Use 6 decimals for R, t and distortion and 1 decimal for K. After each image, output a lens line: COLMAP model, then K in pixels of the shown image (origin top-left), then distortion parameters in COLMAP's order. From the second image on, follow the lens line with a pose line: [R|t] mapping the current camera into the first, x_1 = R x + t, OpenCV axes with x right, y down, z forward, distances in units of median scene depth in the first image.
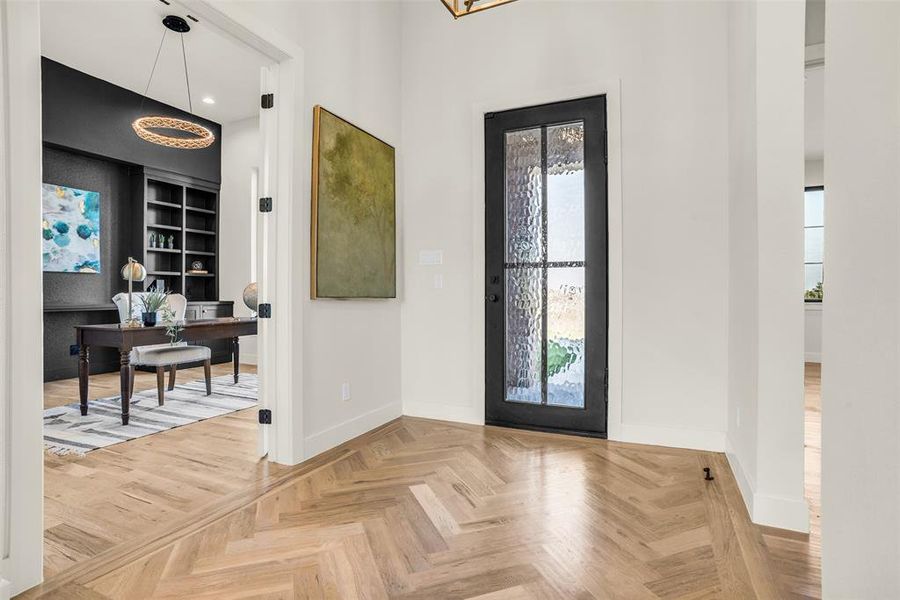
lens RADIAL K [[499.2, 0, 465.2], [0, 499.2, 297.9], [0, 0, 1]] dist [-0.082881, 0.063318]
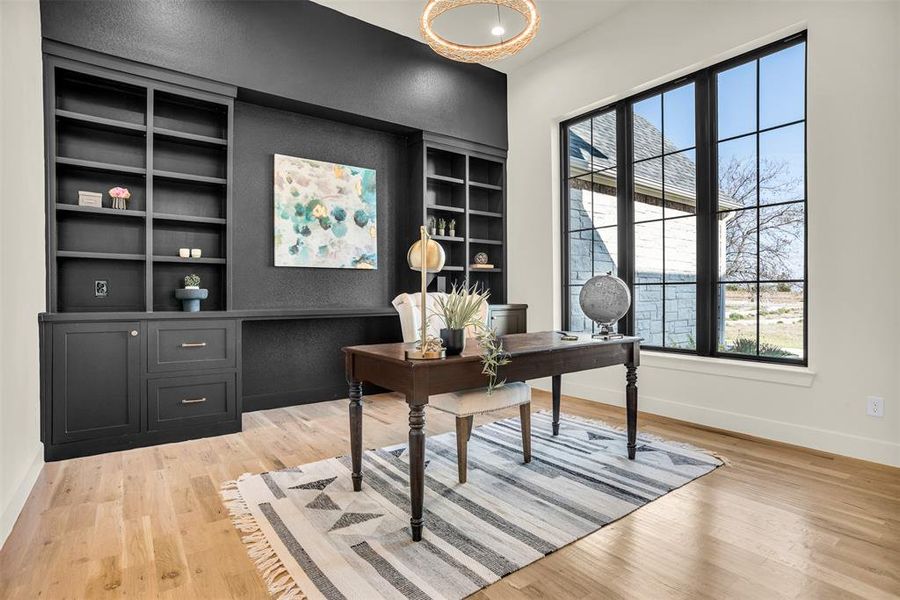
lens RADIAL K [[457.1, 0, 450.0], [0, 457.1, 300.0], [0, 0, 1]] dist [0.001953, 0.000219]
pose [[0.885382, 0.003613, -0.464851, -0.291951], [-0.000889, 0.999981, 0.006079, -0.004397], [0.464864, -0.004969, 0.885368, 0.384924]]
